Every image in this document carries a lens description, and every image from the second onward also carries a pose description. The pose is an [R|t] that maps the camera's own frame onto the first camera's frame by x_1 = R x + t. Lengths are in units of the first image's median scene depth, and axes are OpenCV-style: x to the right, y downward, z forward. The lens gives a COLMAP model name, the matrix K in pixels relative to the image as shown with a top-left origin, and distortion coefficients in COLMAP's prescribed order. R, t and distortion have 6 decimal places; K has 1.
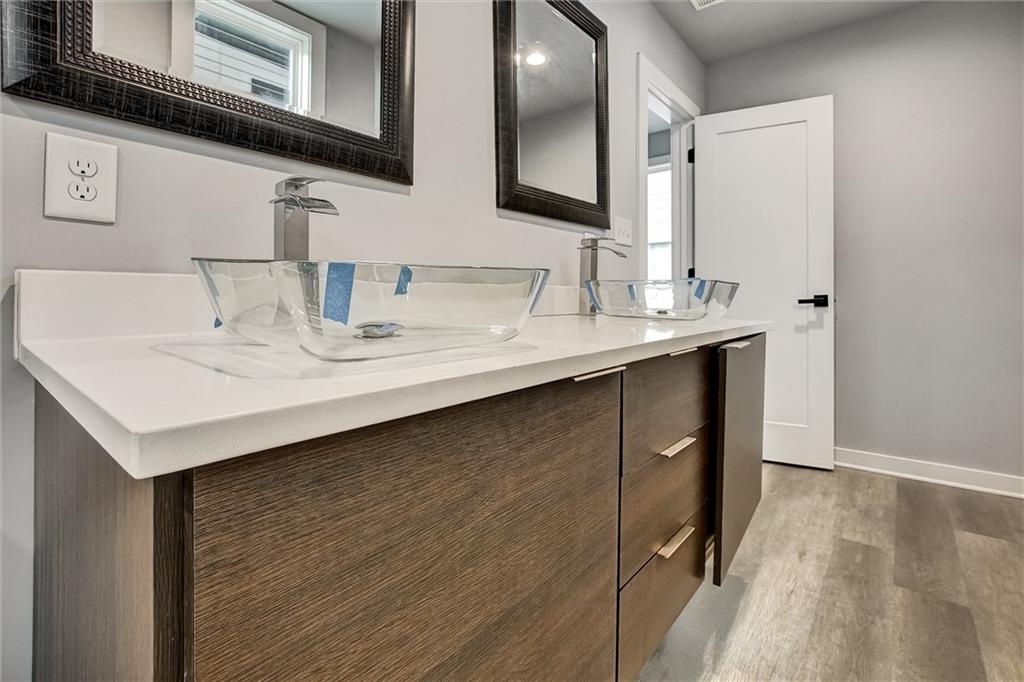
lens RADIAL K [[484.9, 0, 494.0], [0, 484.9, 310.6], [0, 0, 1]] dist [-0.004005, 0.000052]
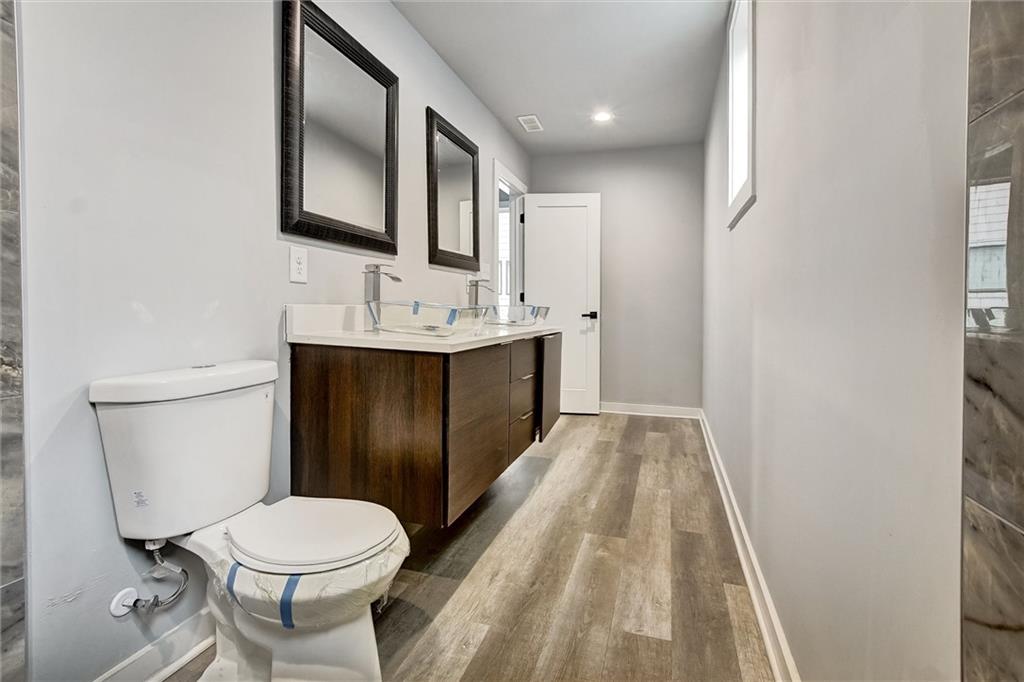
lens RADIAL K [[497.5, 0, 512.0], [0, 497.5, 341.0], [0, 0, 1]] dist [0.000825, -0.000223]
pose [[0.924425, -0.014881, 0.381073, -0.366191], [-0.000825, 0.999158, 0.041020, -0.002024], [-0.381363, -0.038234, 0.923634, -0.728614]]
